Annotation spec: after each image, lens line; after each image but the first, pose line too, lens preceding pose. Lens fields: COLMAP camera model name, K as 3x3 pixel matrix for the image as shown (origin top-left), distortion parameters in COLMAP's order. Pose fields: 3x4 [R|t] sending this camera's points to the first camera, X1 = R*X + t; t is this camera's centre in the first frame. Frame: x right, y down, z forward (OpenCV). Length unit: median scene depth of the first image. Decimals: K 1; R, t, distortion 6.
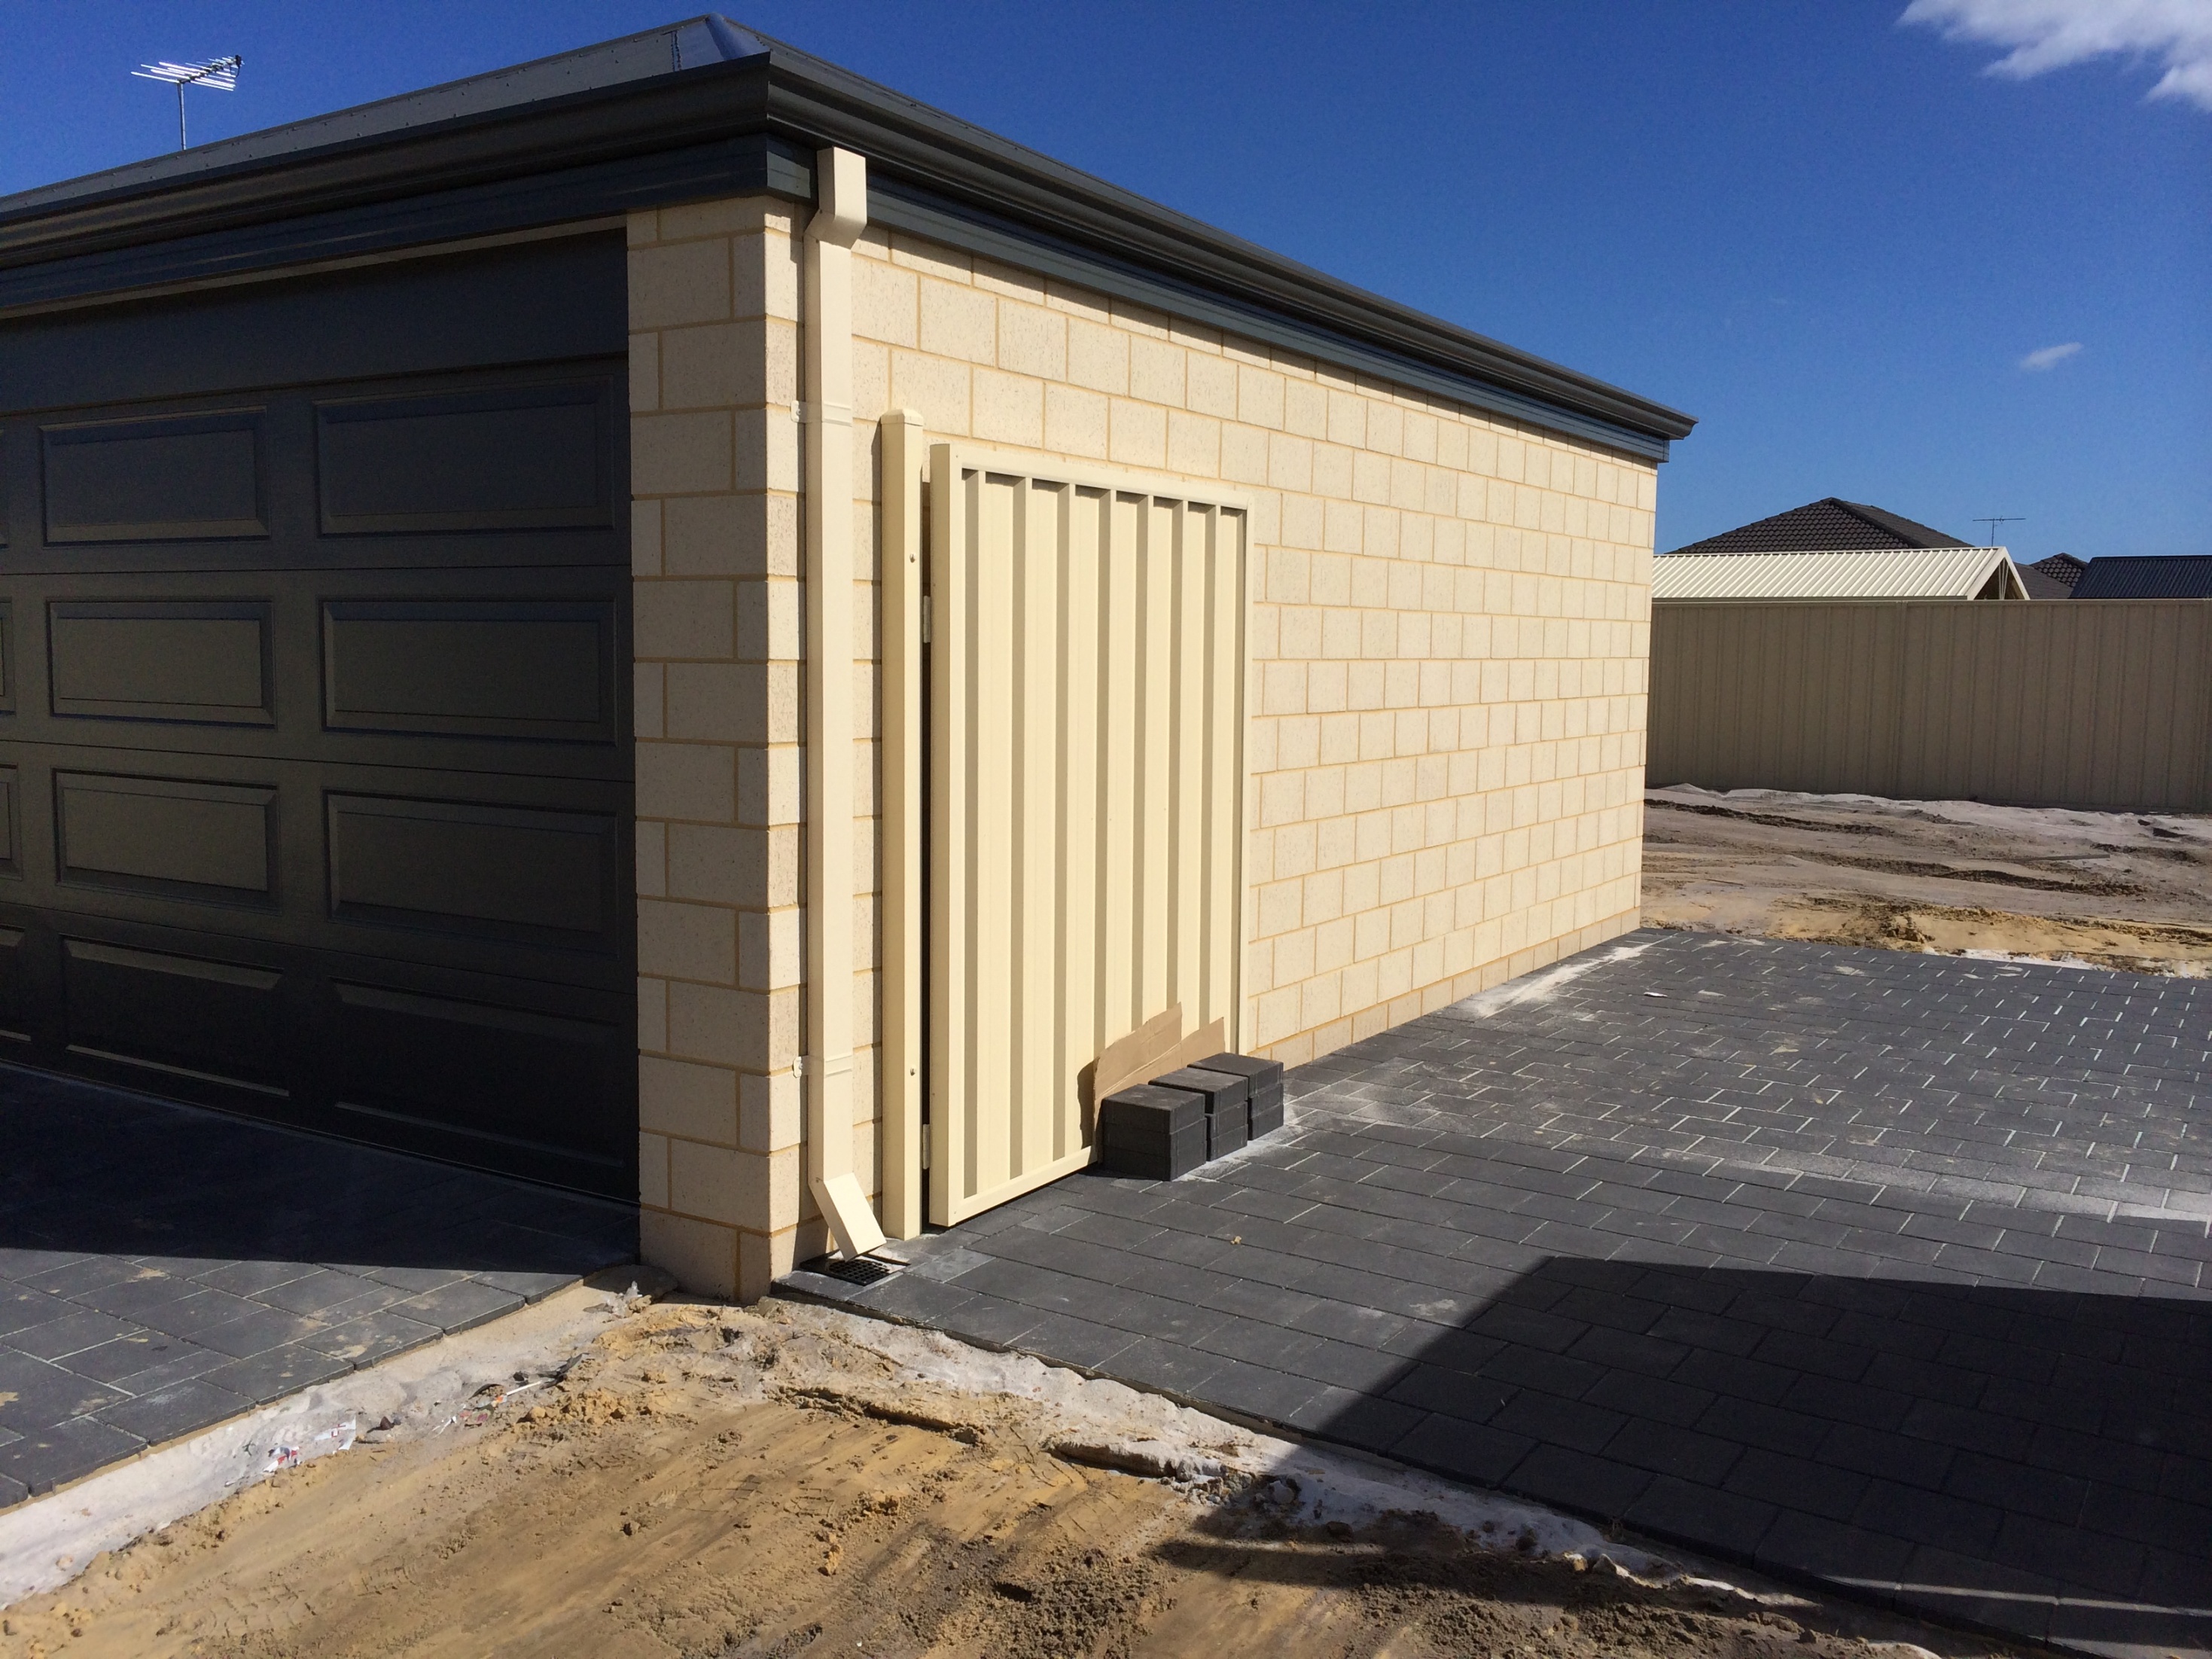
lens RADIAL K [[1908.2, 0, 1104.4], [0, 1908.2, 828.4], [0, 0, 1]] dist [0.078527, -0.095622]
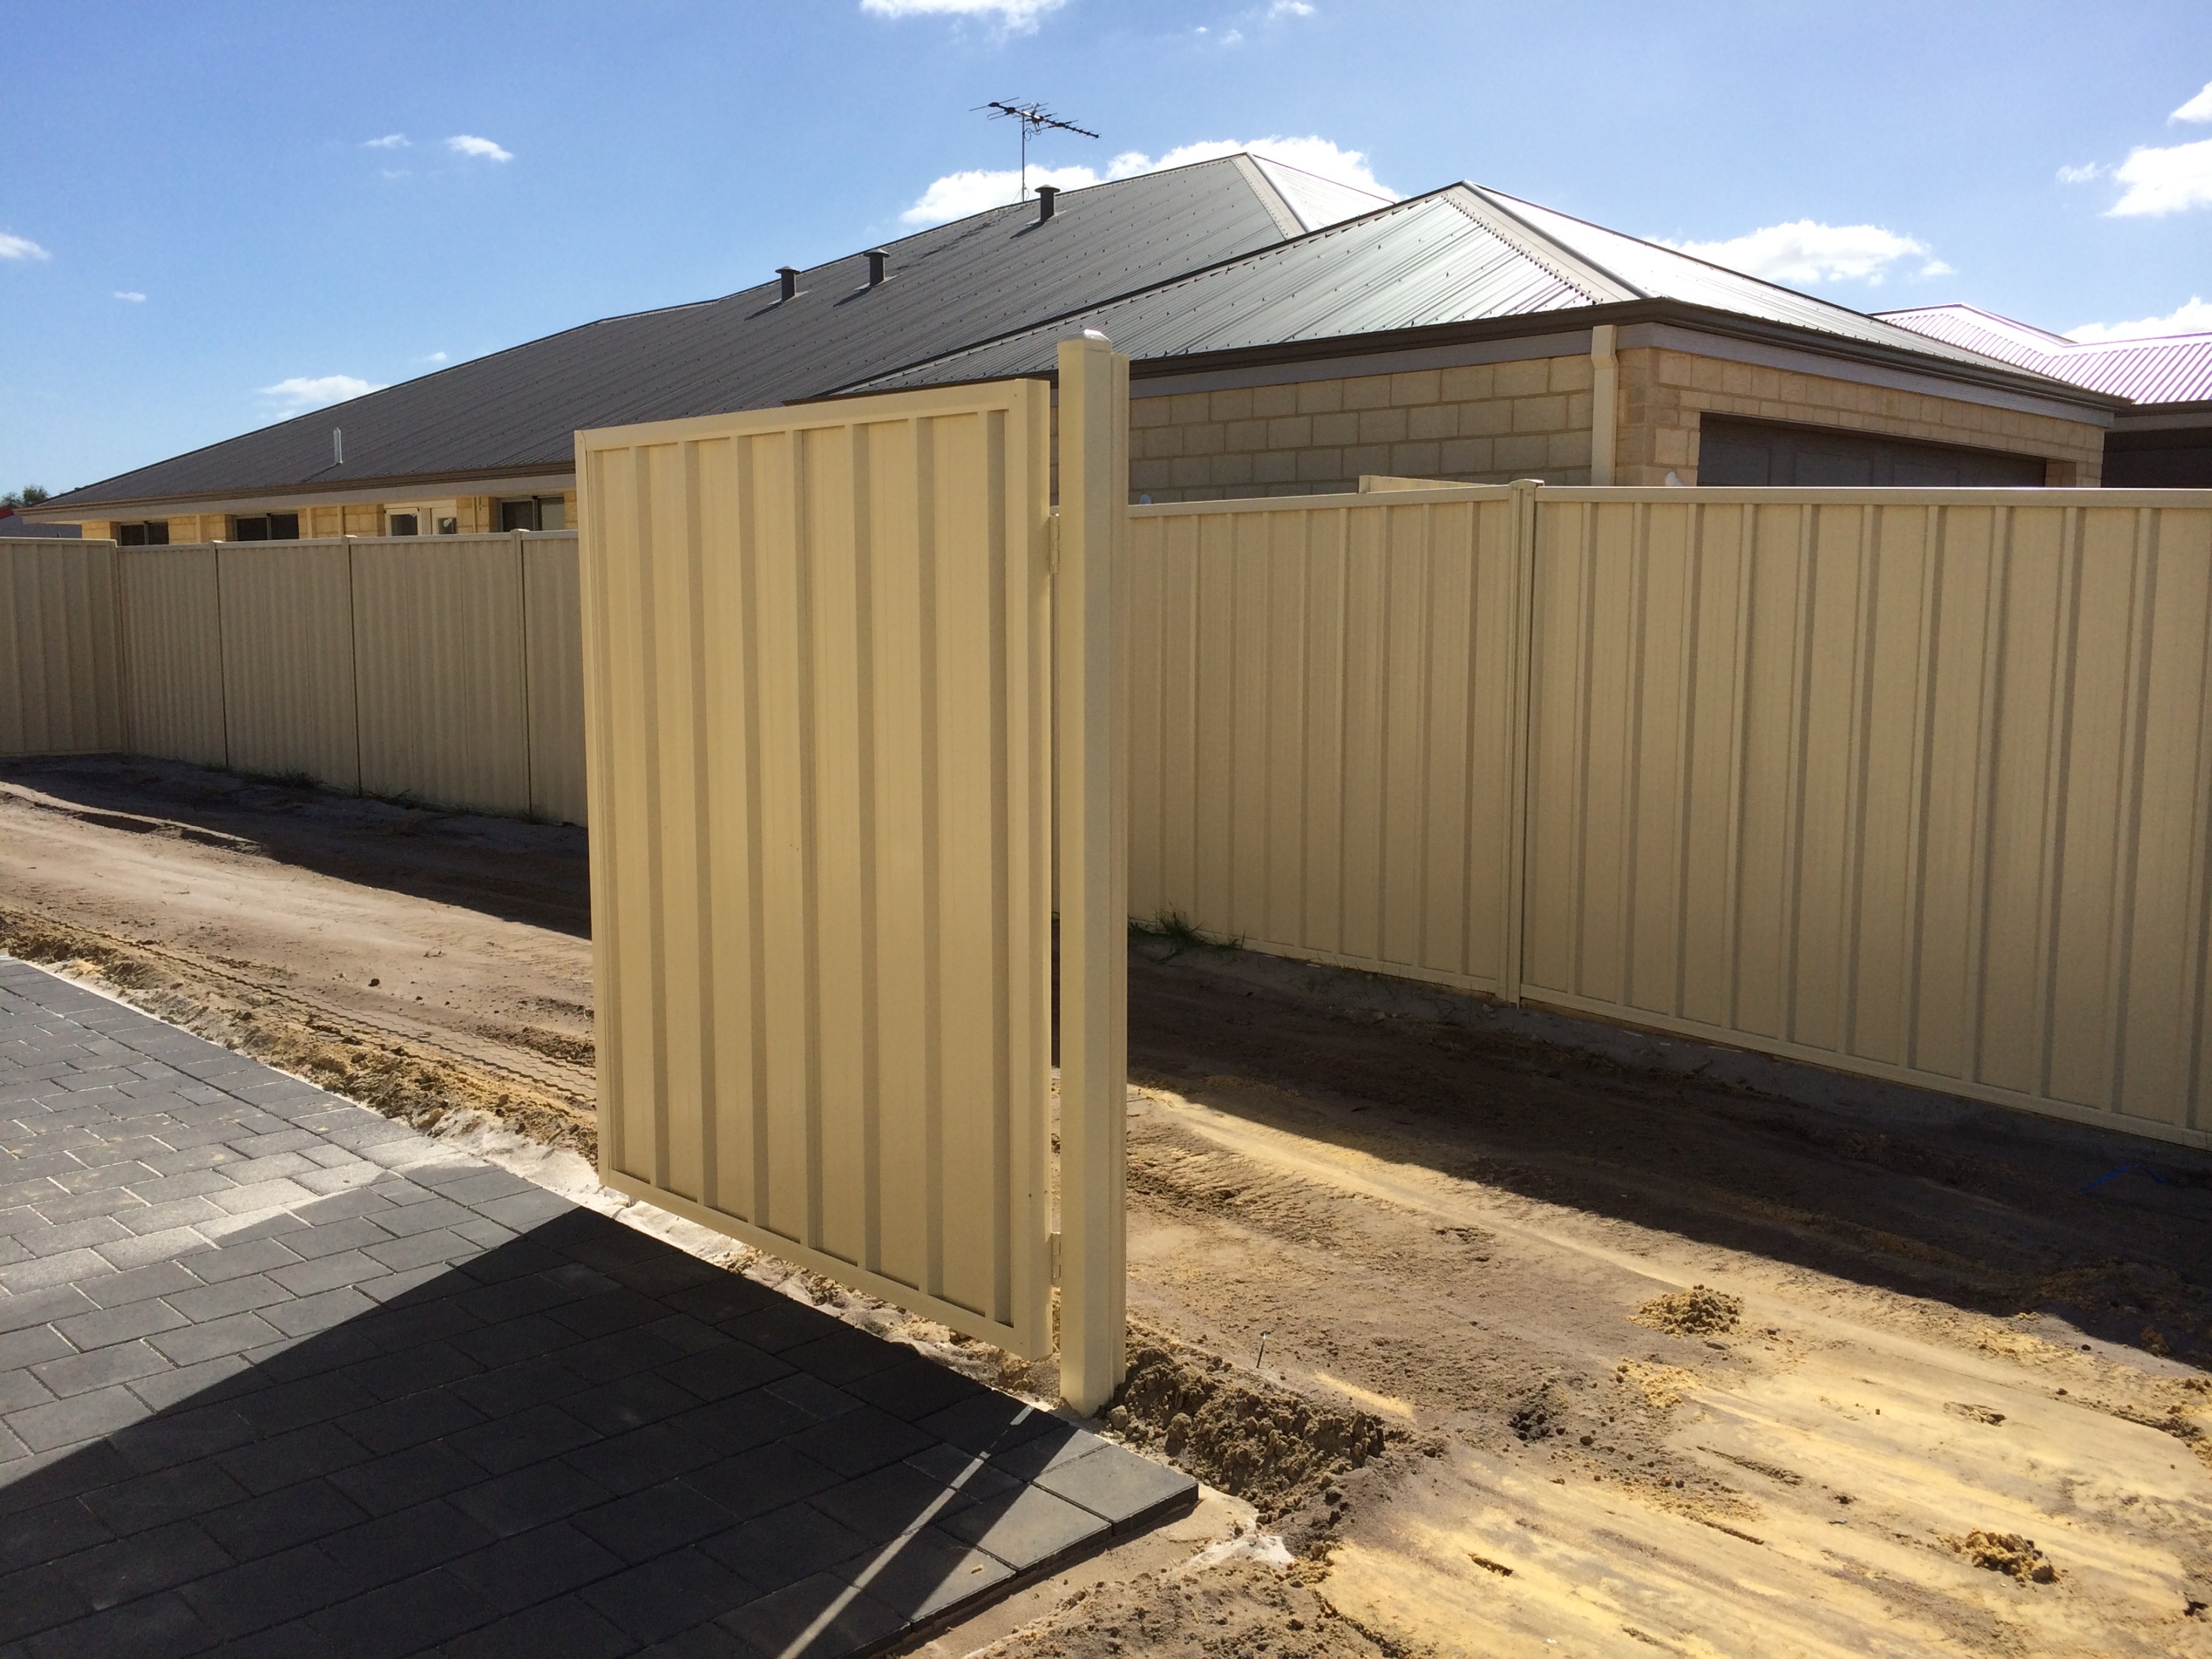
lens RADIAL K [[1908.2, 0, 1105.2], [0, 1908.2, 824.9], [0, 0, 1]] dist [0.078527, -0.095622]
pose [[0.207099, -0.130874, 0.969527, -0.276884], [0.094813, 0.989032, 0.113254, -0.062508], [-0.973715, 0.068469, 0.217236, 0.451593]]
